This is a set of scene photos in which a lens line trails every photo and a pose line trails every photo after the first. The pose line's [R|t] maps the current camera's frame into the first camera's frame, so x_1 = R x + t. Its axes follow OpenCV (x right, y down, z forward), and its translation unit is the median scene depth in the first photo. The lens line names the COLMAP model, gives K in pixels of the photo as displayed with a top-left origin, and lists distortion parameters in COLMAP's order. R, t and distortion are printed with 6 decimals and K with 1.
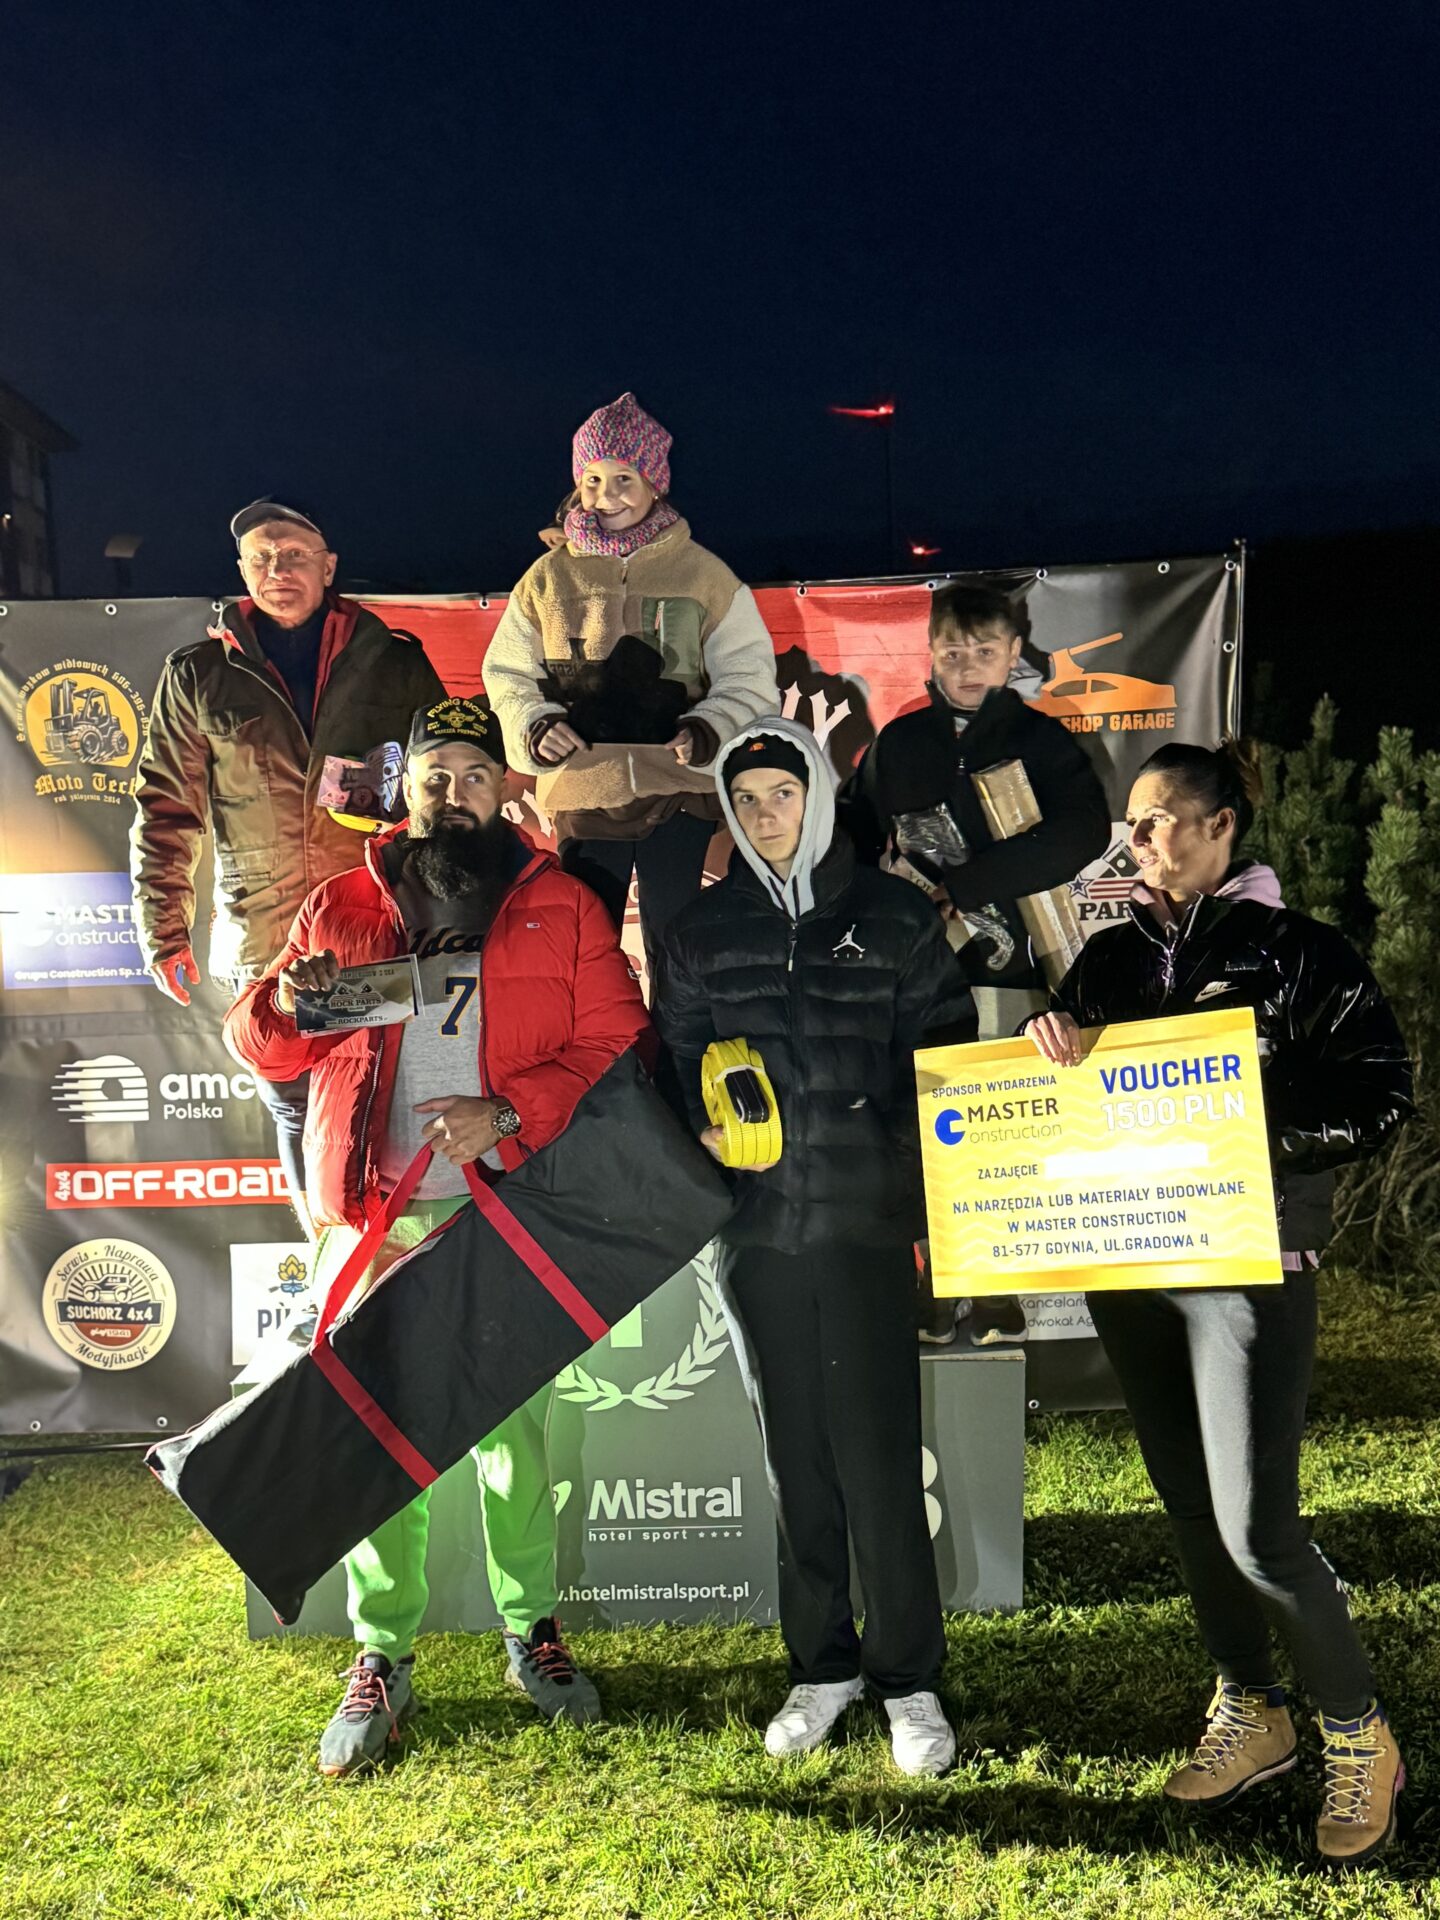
lens RADIAL K [[2194.7, 0, 716.5], [0, 2194.7, 973.9], [0, 0, 1]] dist [0.211498, -0.475196]
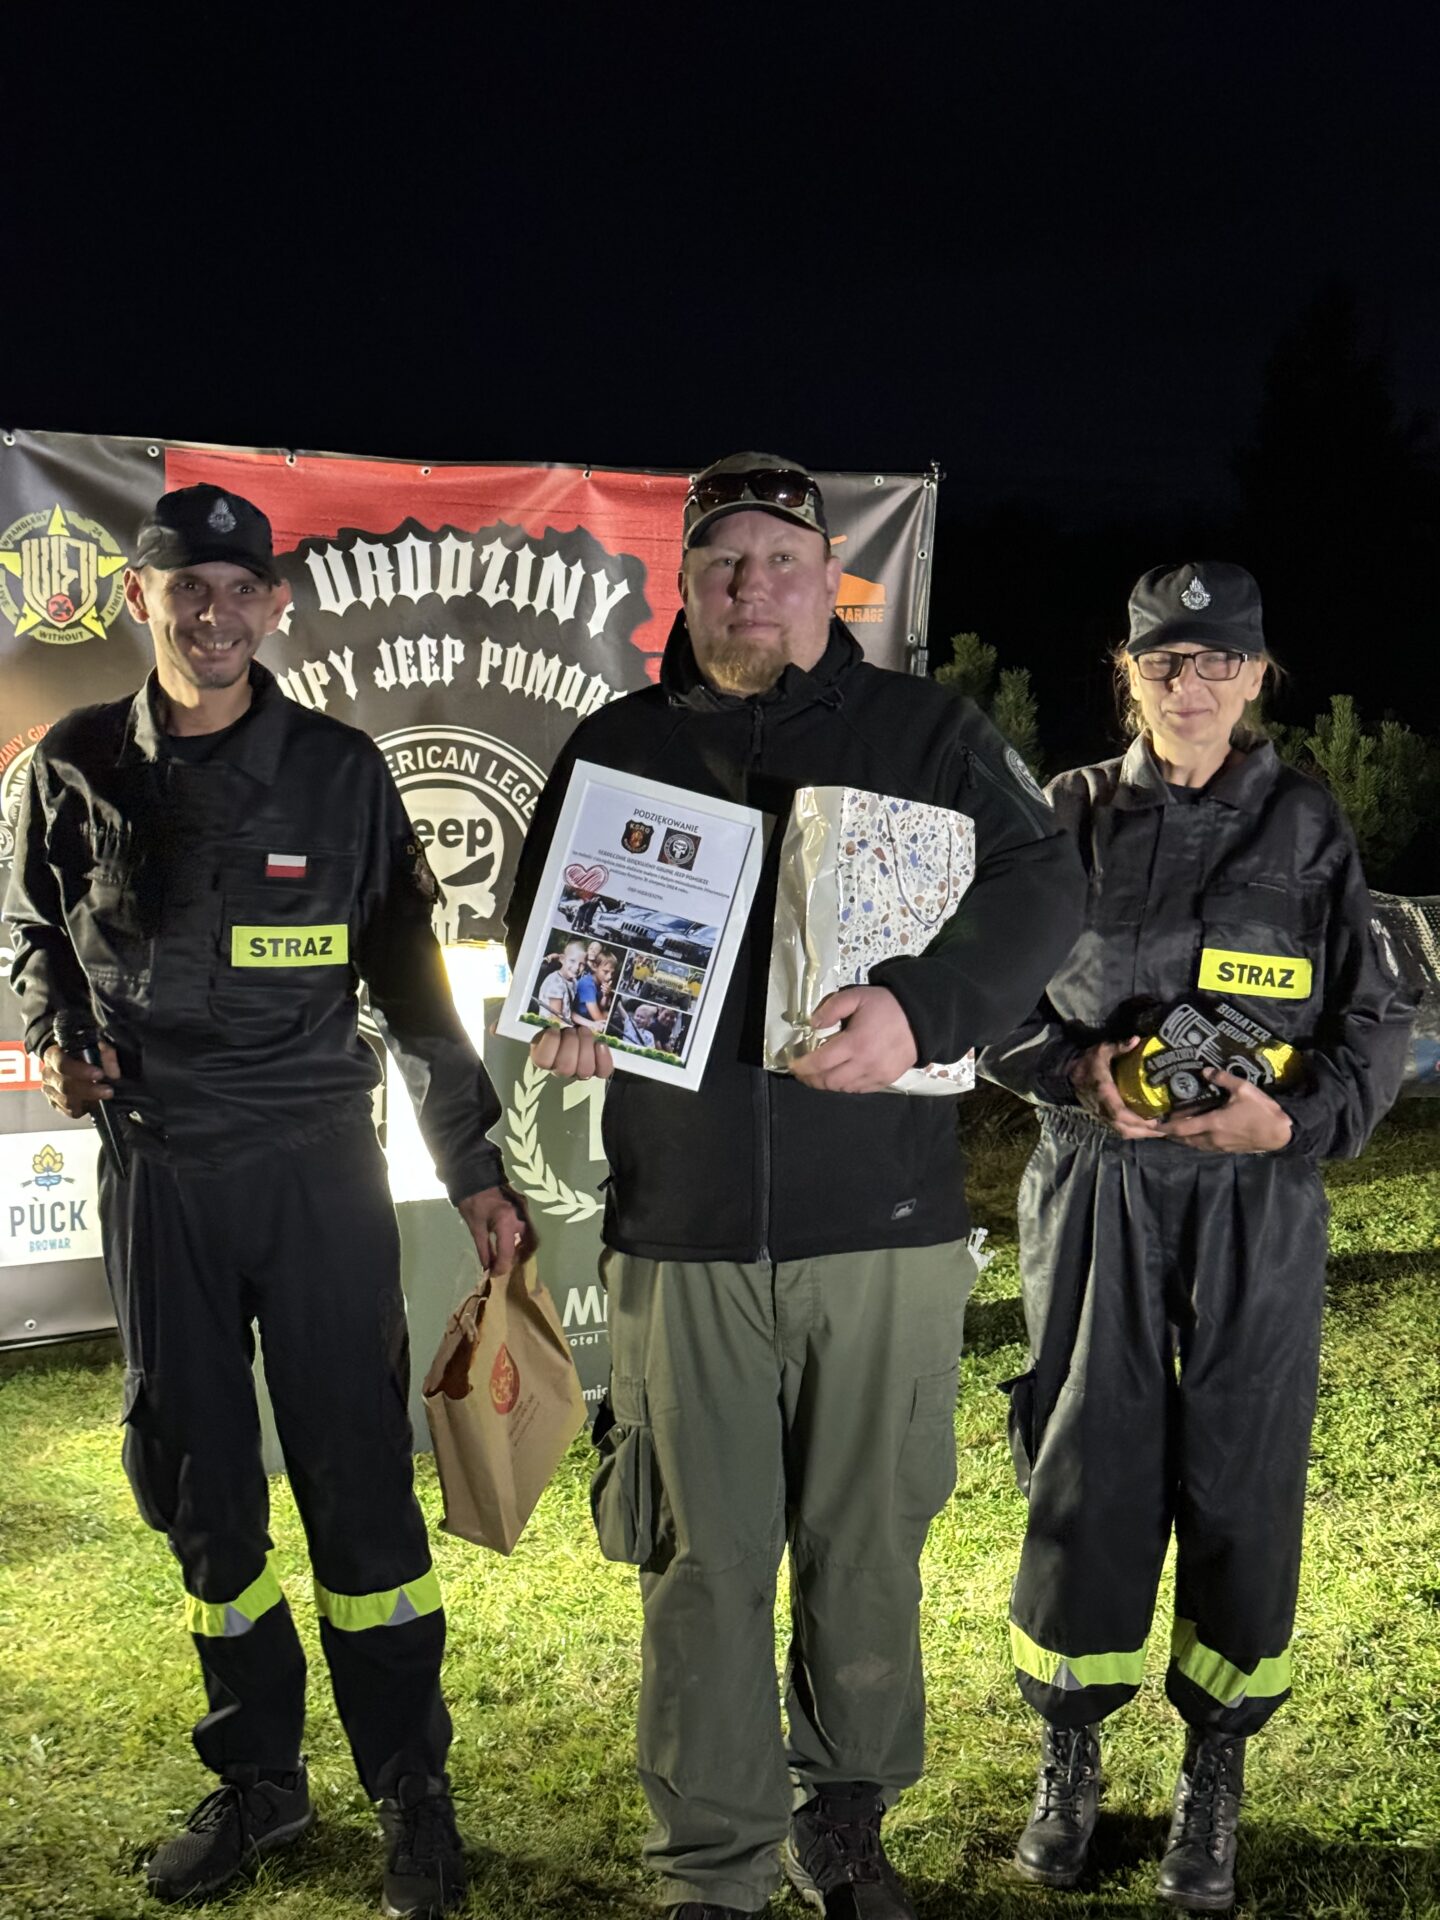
lens RADIAL K [[2673.8, 0, 696.6], [0, 2673.8, 960.3], [0, 0, 1]] dist [0.165929, -0.203035]
pose [[0.852503, -0.013477, 0.522549, -0.586653], [0.029986, 0.999282, -0.023147, 0.089599], [-0.521862, 0.035401, 0.852295, -0.113766]]
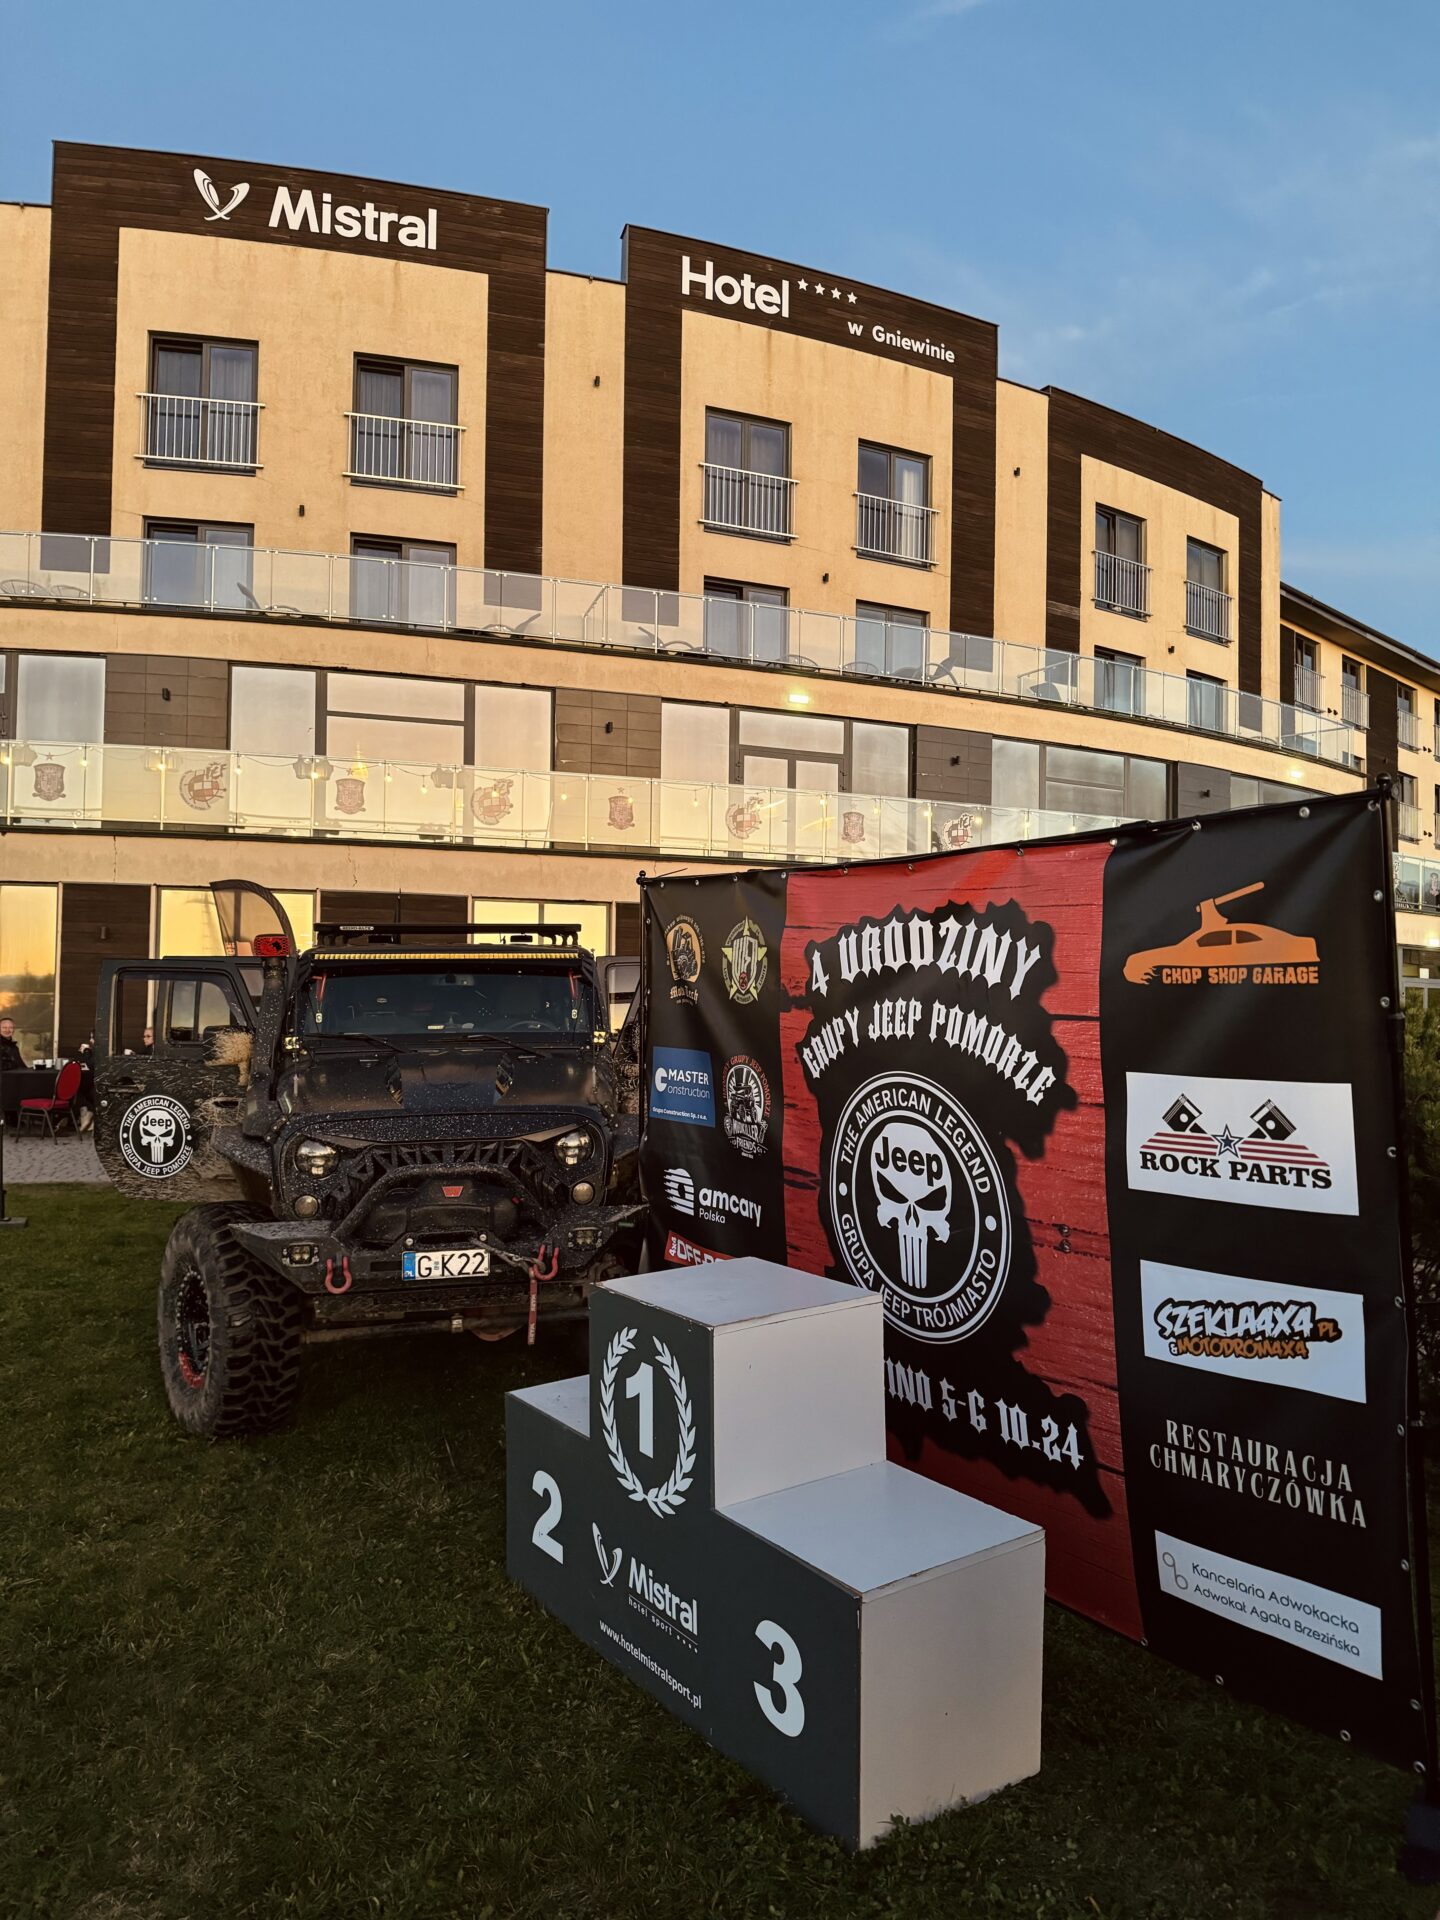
lens RADIAL K [[1344.1, 0, 684.5], [0, 1344.1, 951.2], [0, 0, 1]] dist [0.068014, -0.098298]
pose [[0.604020, 0.023279, -0.796629, 0.490256], [-0.120821, 0.990695, -0.062660, -0.056807], [0.787758, 0.134097, 0.601212, 0.448070]]
